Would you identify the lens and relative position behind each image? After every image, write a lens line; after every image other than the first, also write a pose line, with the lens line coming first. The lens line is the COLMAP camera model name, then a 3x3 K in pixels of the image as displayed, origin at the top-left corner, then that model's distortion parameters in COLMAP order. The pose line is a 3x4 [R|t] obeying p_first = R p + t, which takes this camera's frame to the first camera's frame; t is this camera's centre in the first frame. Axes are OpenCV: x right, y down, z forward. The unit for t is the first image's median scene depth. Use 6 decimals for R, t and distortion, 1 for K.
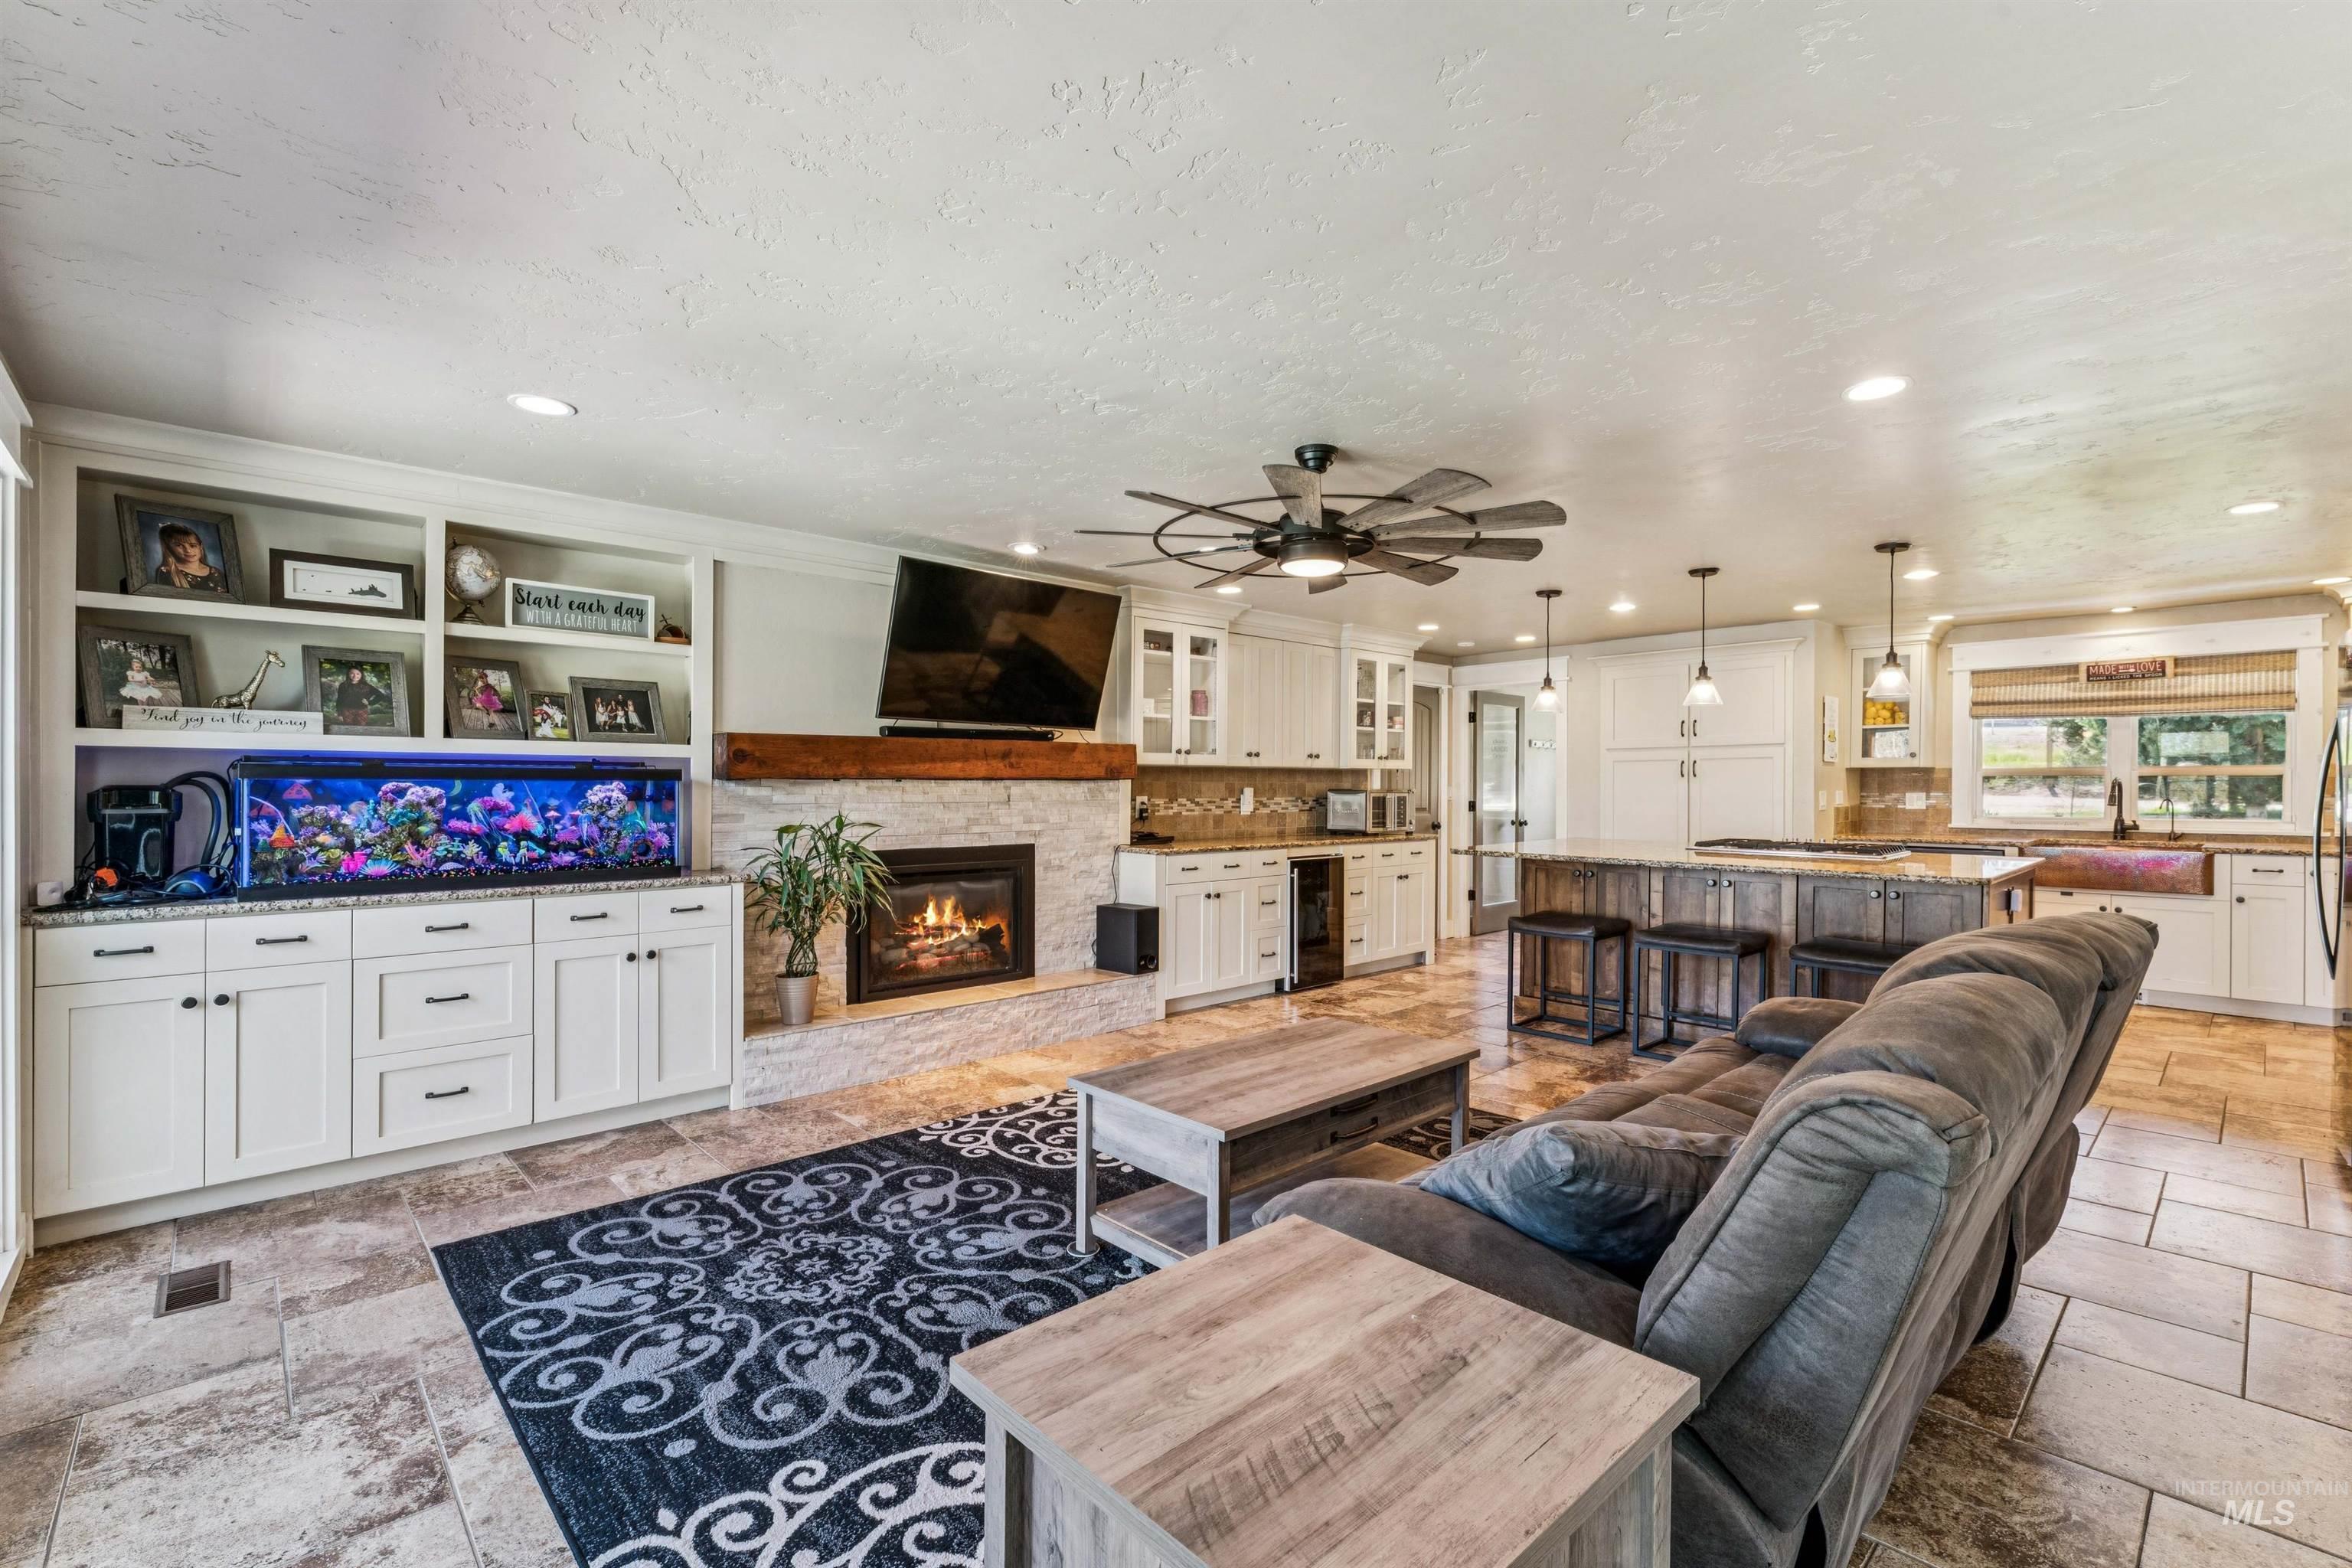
lens RADIAL K [[1005.5, 0, 1192.5], [0, 1005.5, 785.3], [0, 0, 1]] dist [-0.010428, 0.000762]
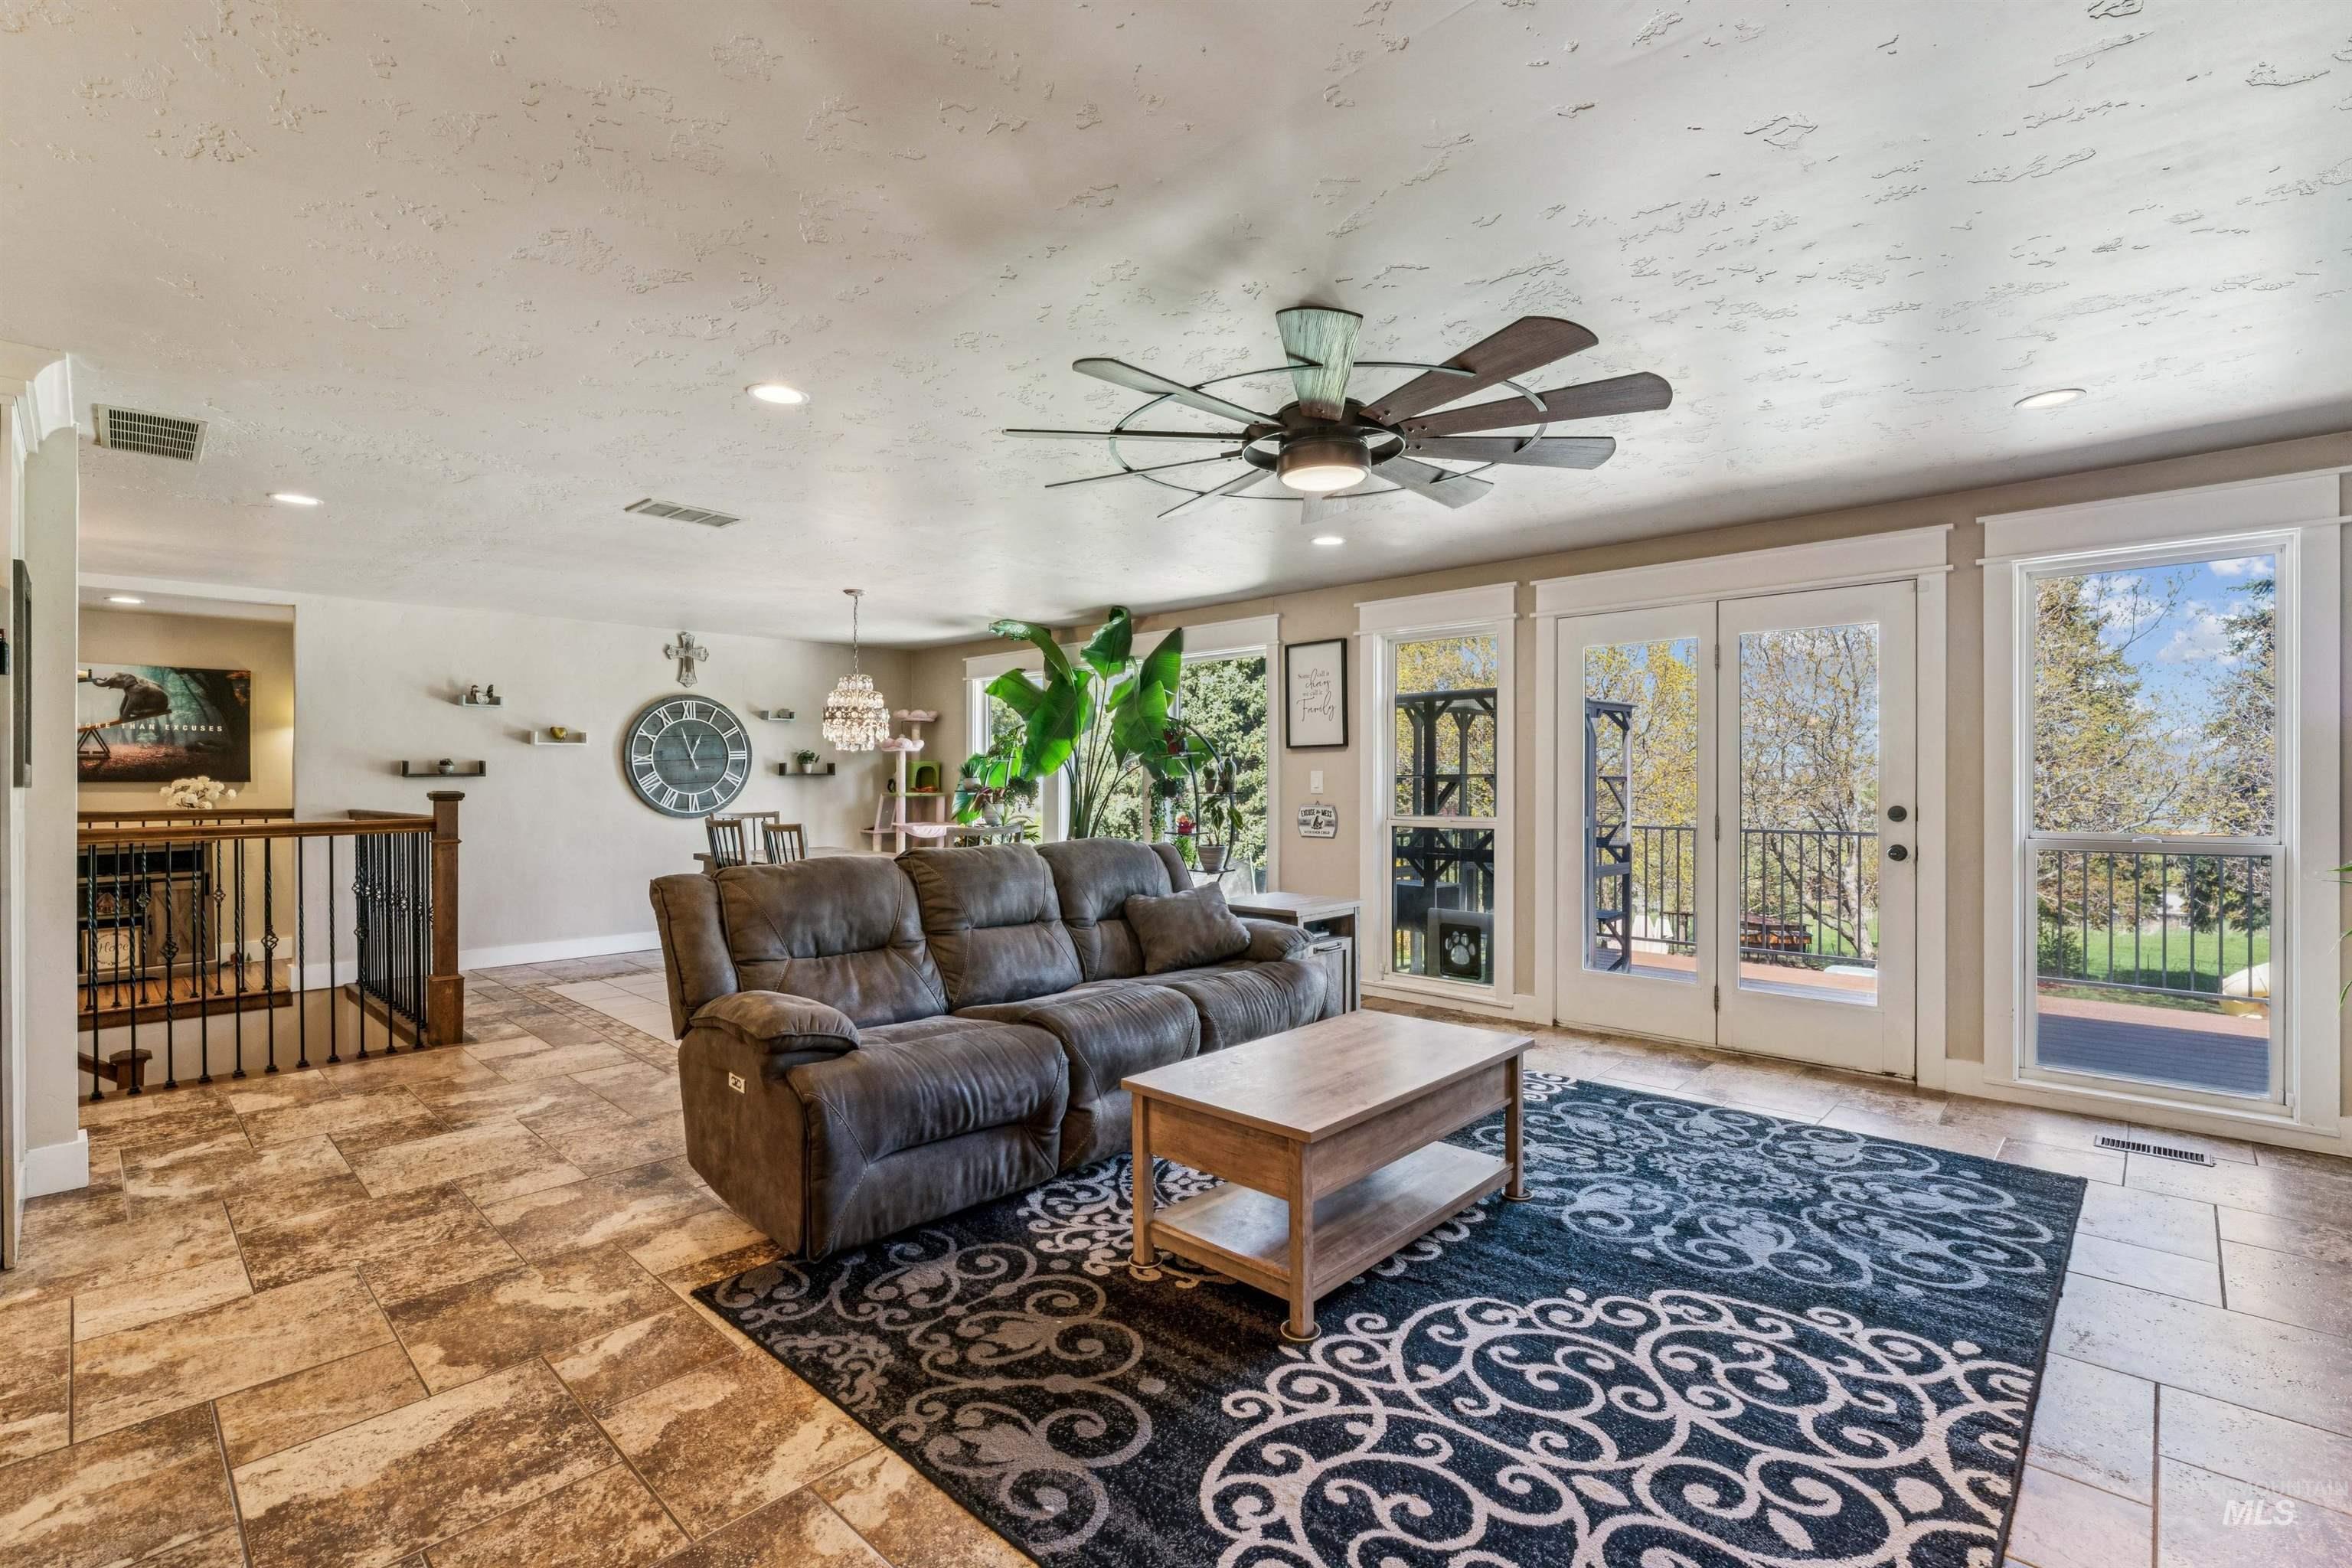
lens RADIAL K [[1056.6, 0, 1199.7], [0, 1056.6, 776.3], [0, 0, 1]] dist [-0.017634, 0.004043]
pose [[-0.997150, 0.005961, -0.075204, 0.147814], [0.006162, 0.999978, -0.002440, 0.005055], [0.075187, -0.002896, -0.997165, 0.985023]]
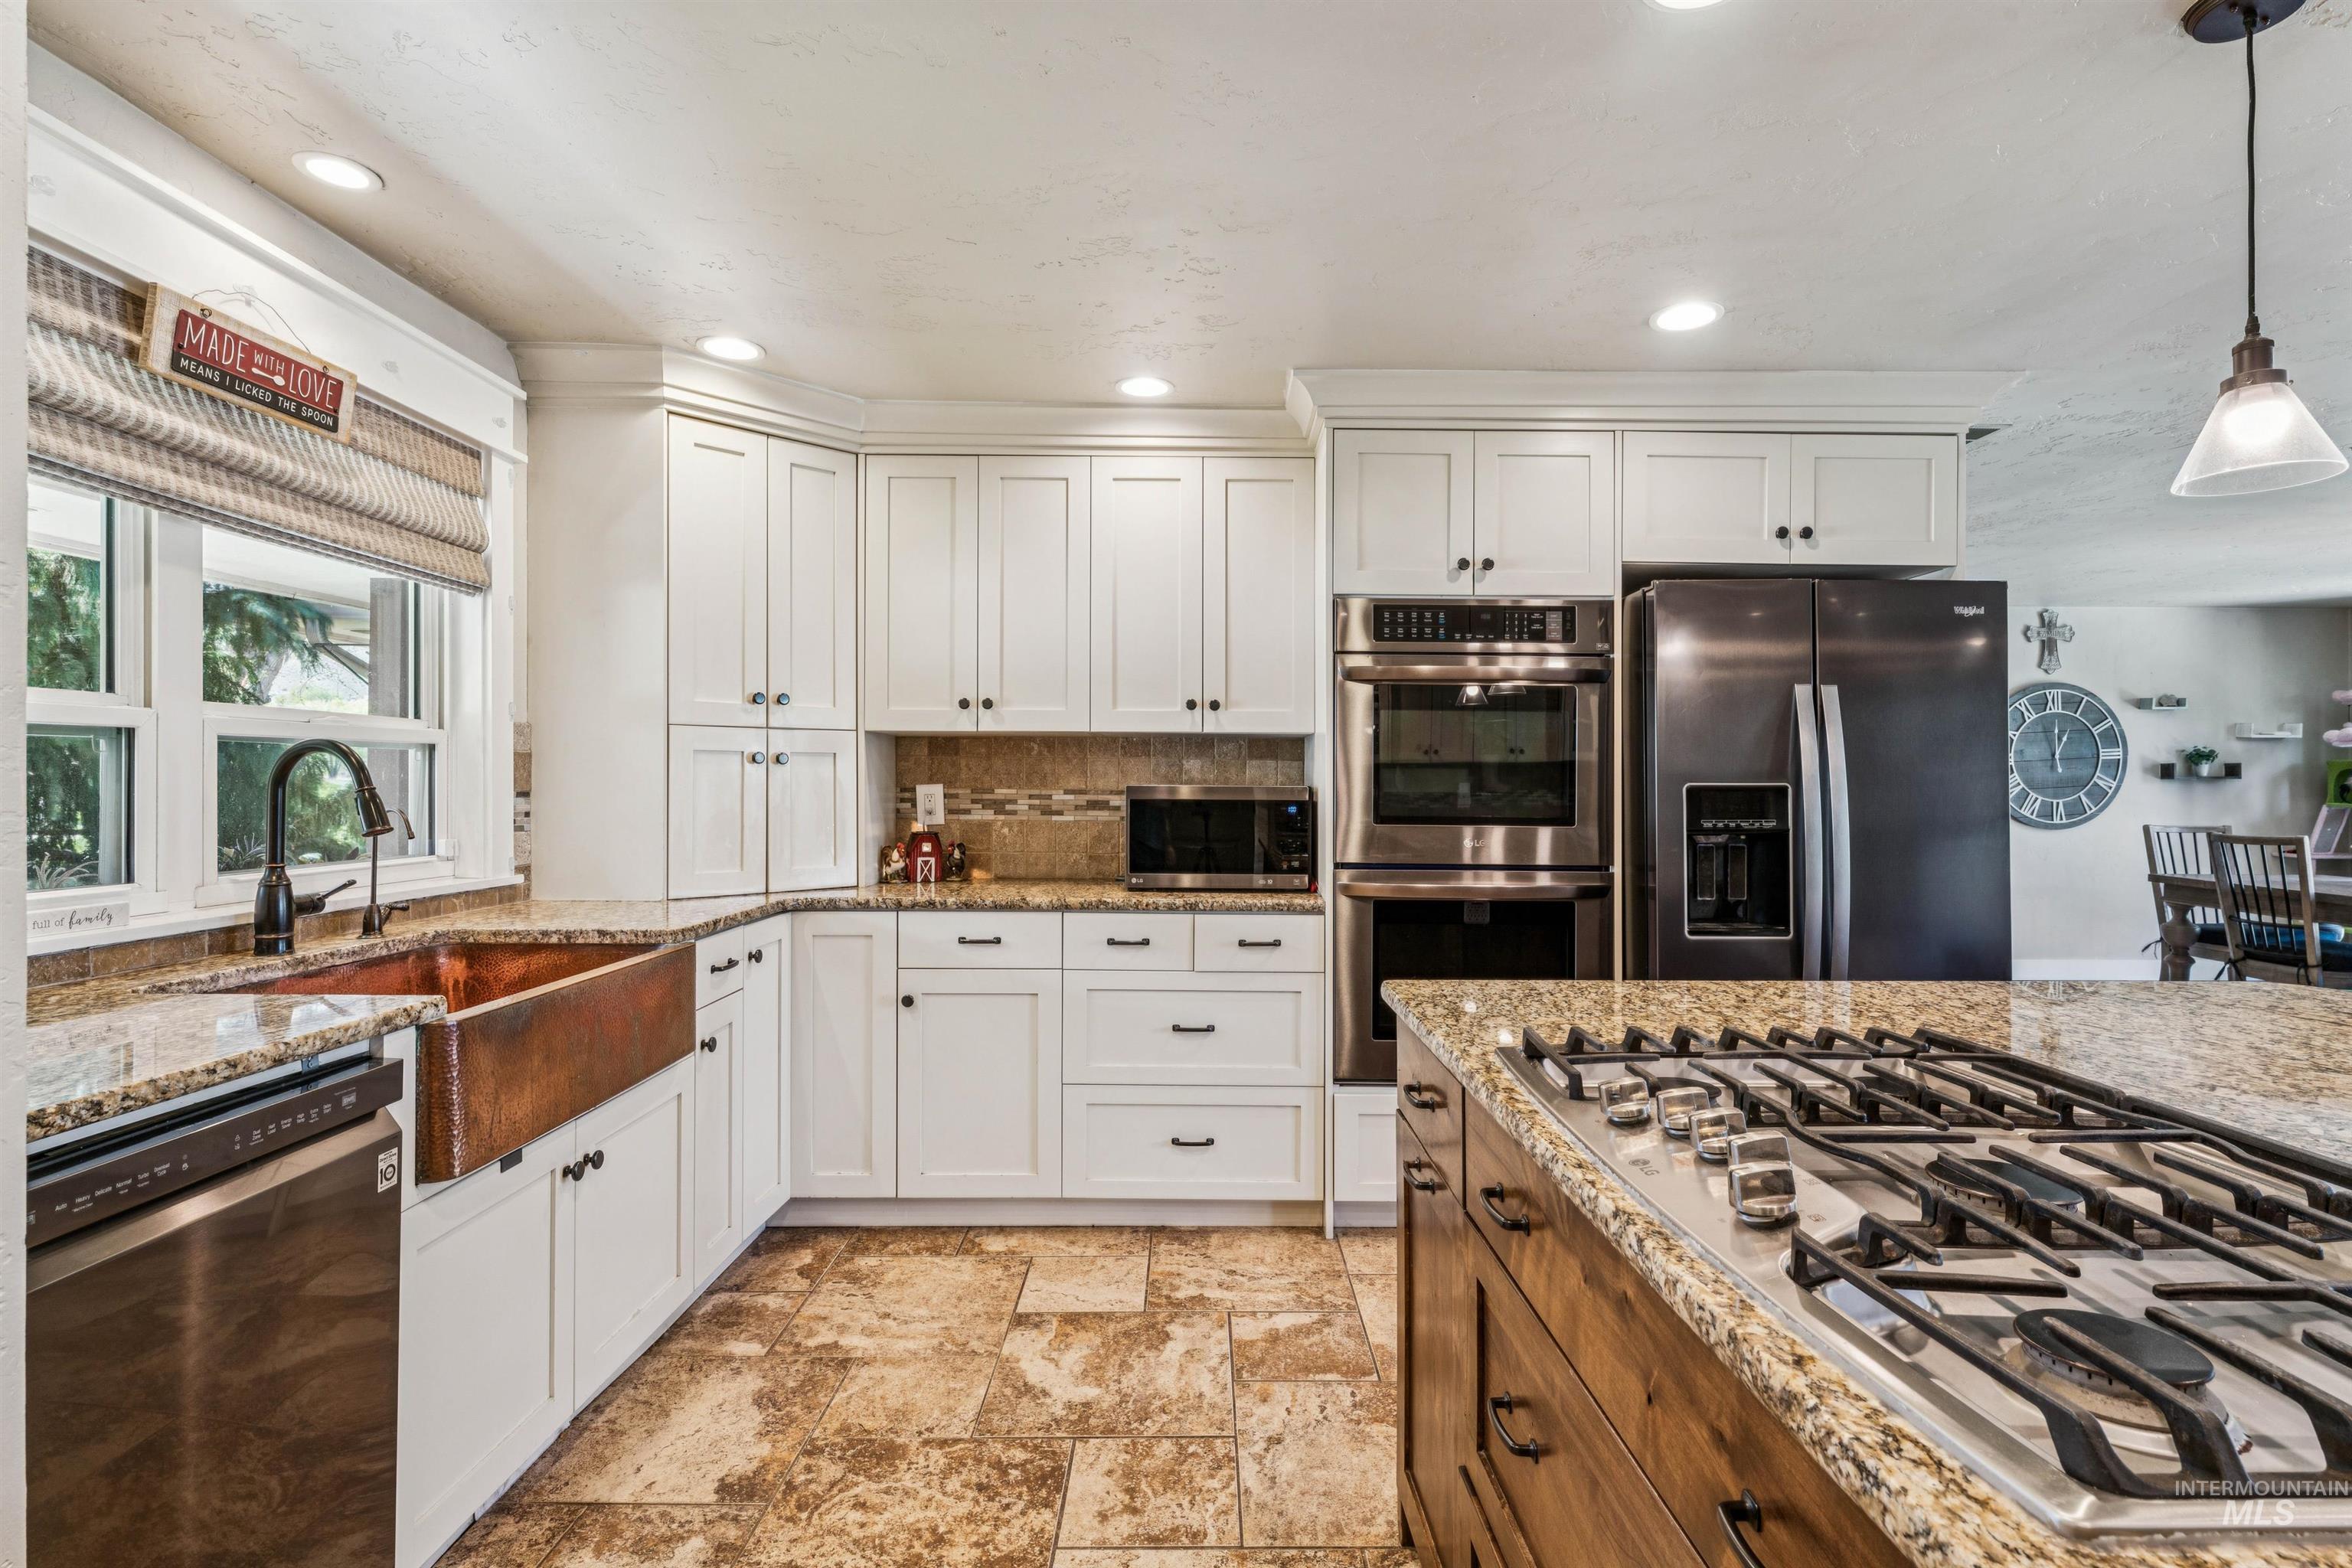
lens RADIAL K [[1158.4, 0, 1199.9], [0, 1158.4, 765.2], [0, 0, 1]] dist [-0.010192, -0.000397]
pose [[-0.743004, 0.007677, 0.669243, 0.534860], [-0.003533, 0.999875, -0.015393, 0.005105], [-0.669278, -0.013802, -0.742884, 1.136314]]
